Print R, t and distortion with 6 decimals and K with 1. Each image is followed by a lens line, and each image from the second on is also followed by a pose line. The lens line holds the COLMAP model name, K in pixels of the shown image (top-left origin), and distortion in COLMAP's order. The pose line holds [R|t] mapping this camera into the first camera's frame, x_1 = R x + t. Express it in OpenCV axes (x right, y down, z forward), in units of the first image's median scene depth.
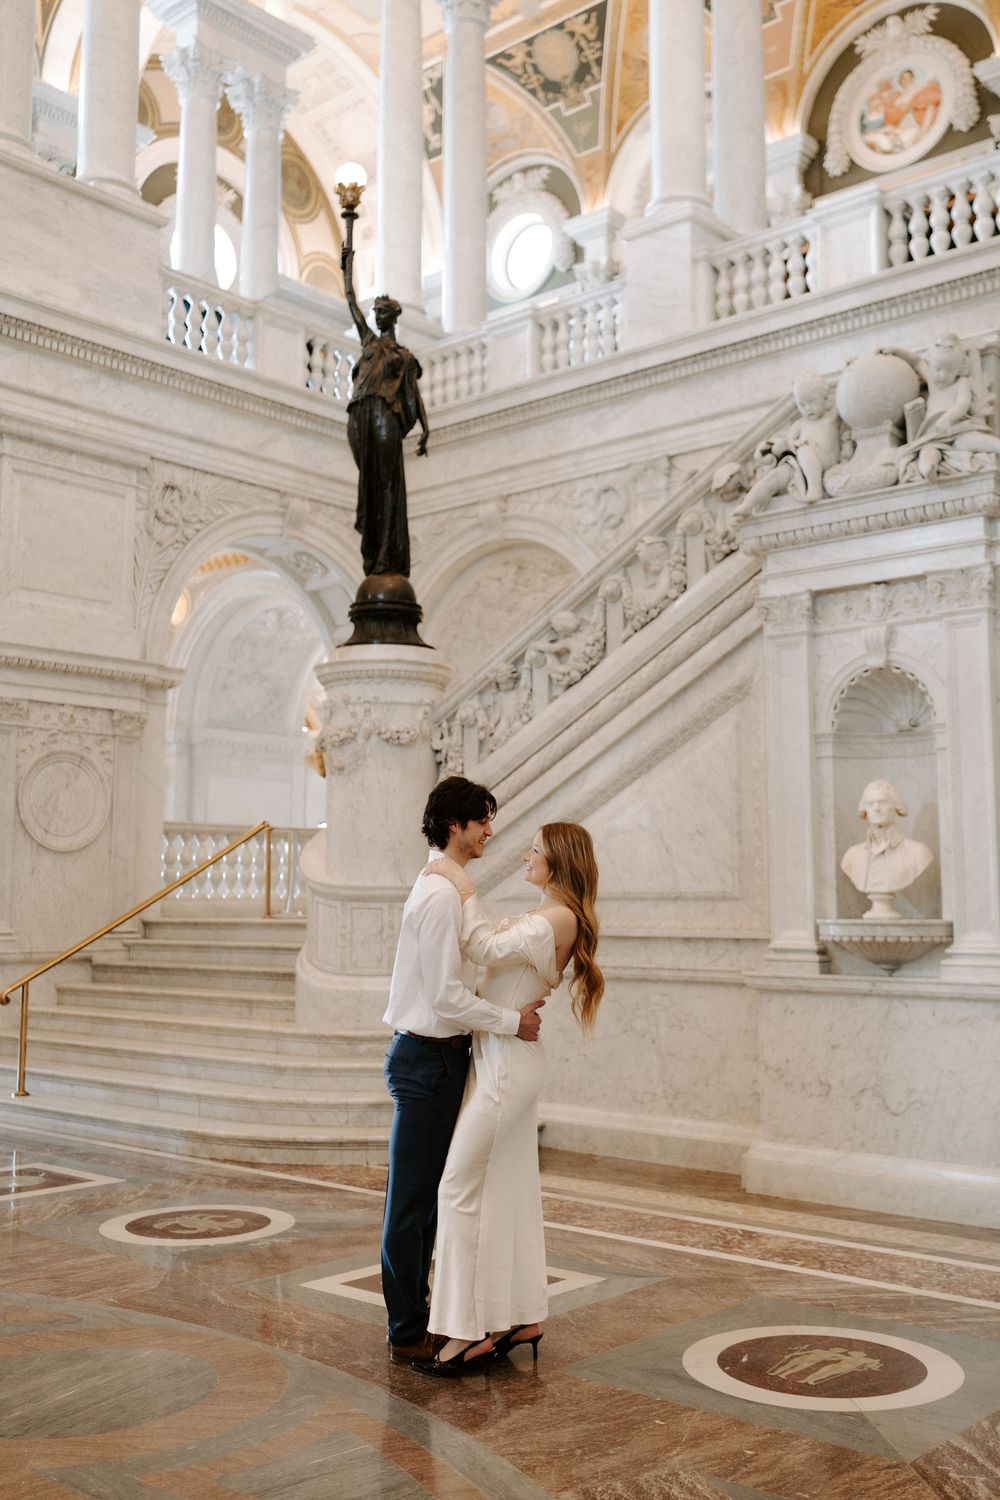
lens RADIAL K [[1470.4, 0, 500.0], [0, 1470.4, 750.0], [0, 0, 1]] dist [0.000522, -0.025884]
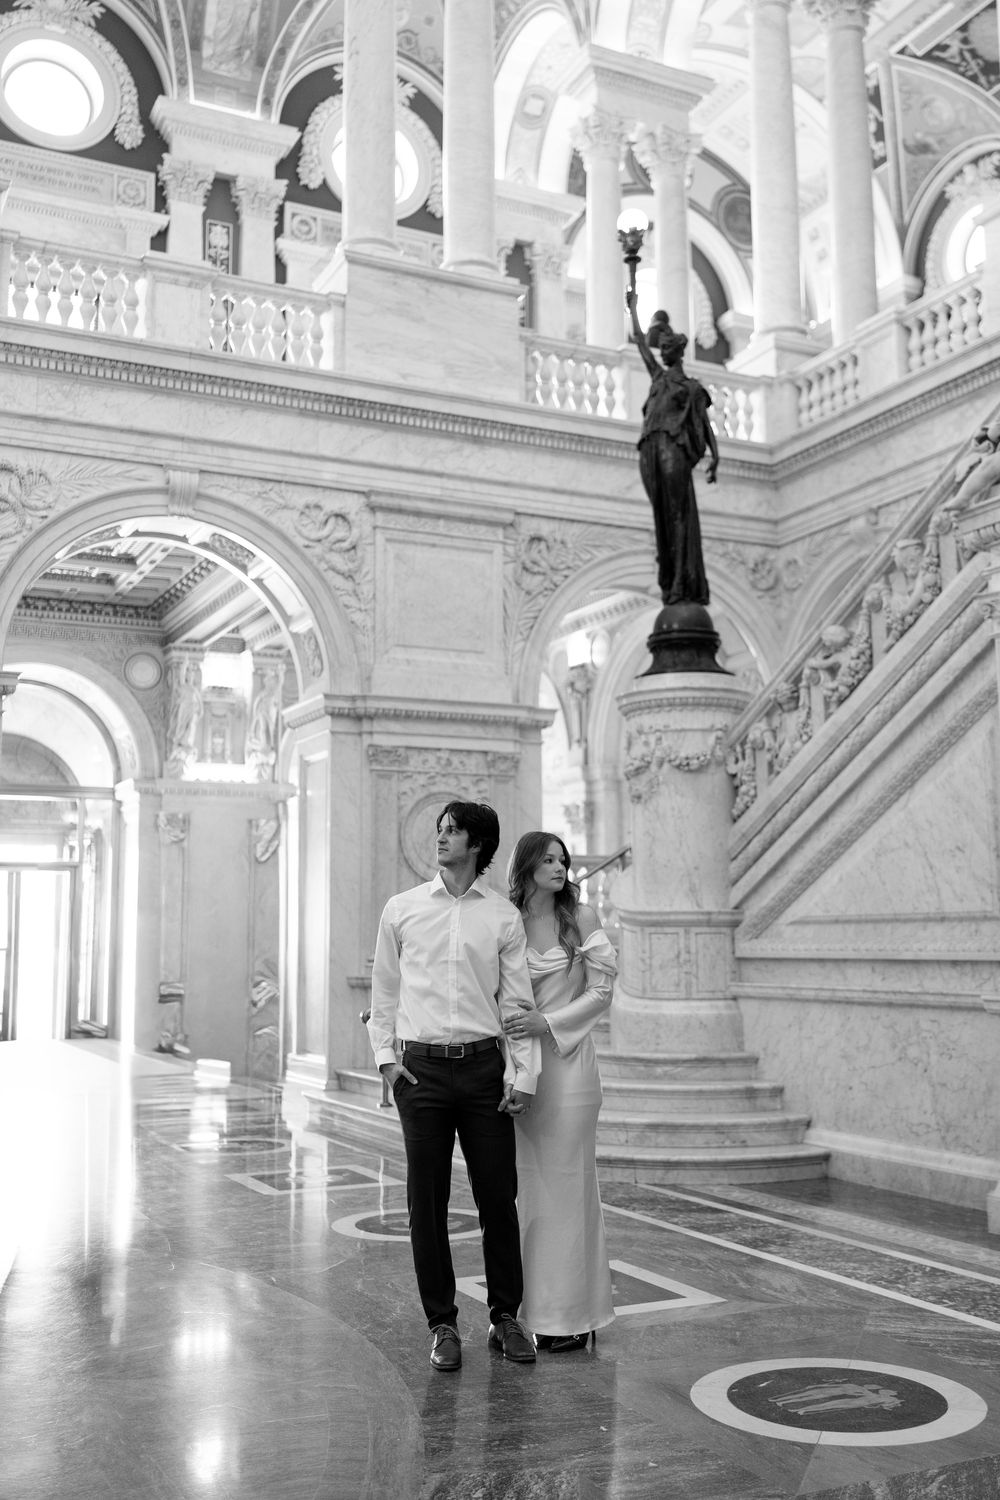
lens RADIAL K [[1464.5, 0, 474.3], [0, 1464.5, 765.3], [0, 0, 1]] dist [-0.001733, -0.026379]
pose [[0.920636, -0.050899, -0.387091, 0.174711], [0.045558, 0.998698, -0.022967, 0.008425], [0.387756, 0.003509, 0.921755, 0.013975]]
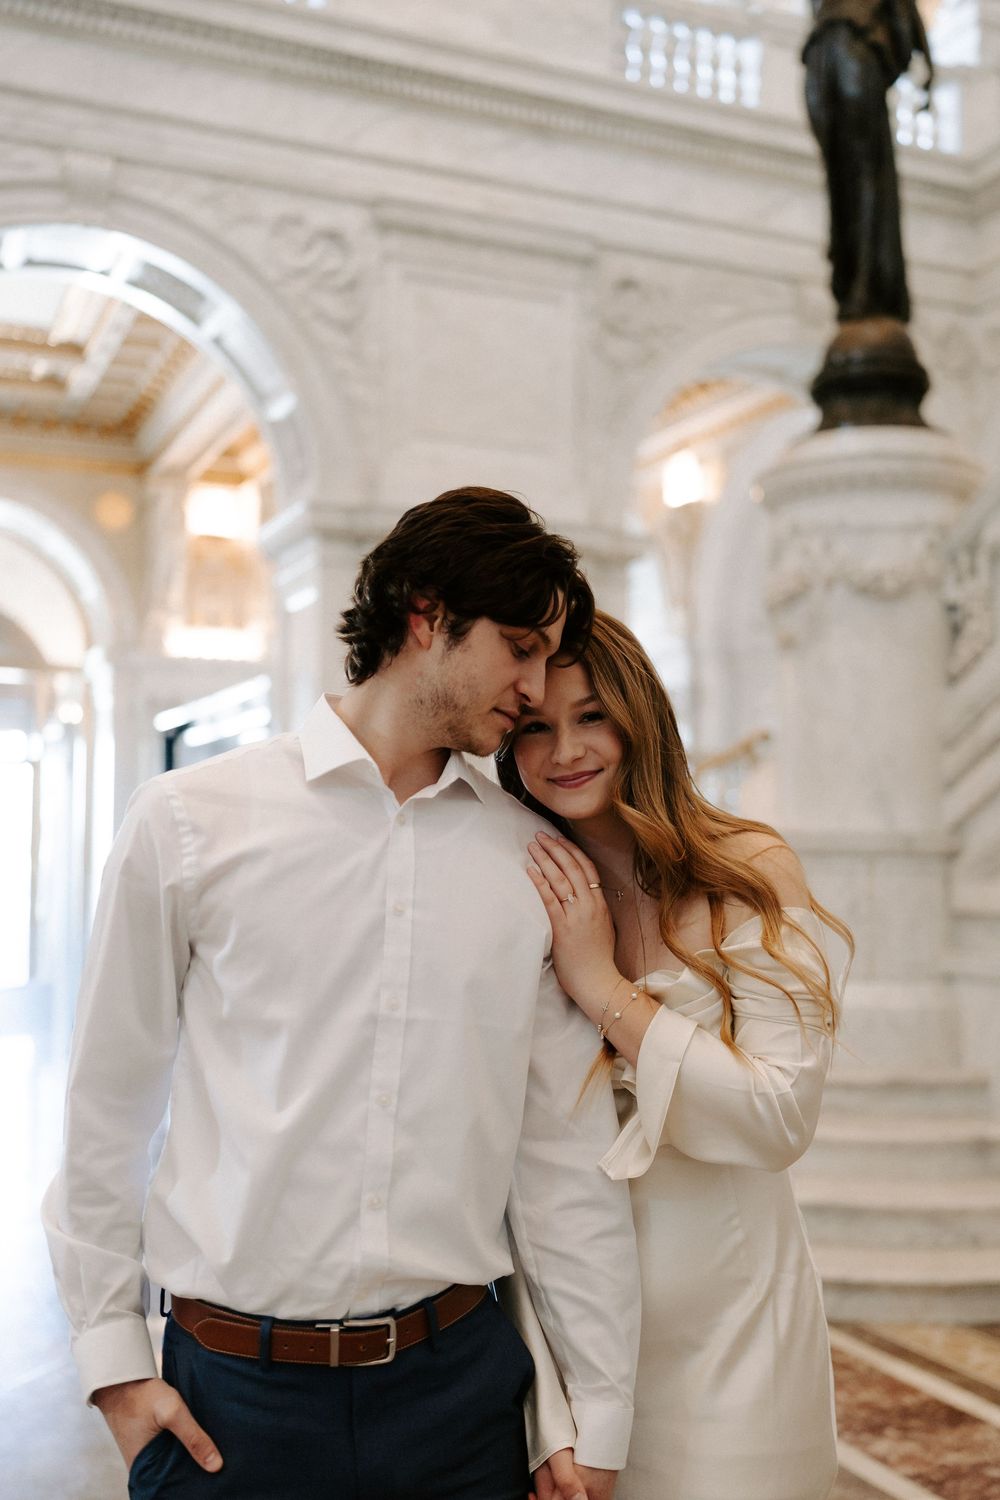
lens RADIAL K [[1581.1, 0, 502.4], [0, 1581.1, 803.1], [0, 0, 1]] dist [-0.004340, -0.033344]
pose [[0.906671, -0.007740, -0.421766, 0.058701], [0.037317, 0.997383, 0.061917, 0.032690], [0.420184, -0.071878, 0.904588, 0.329997]]
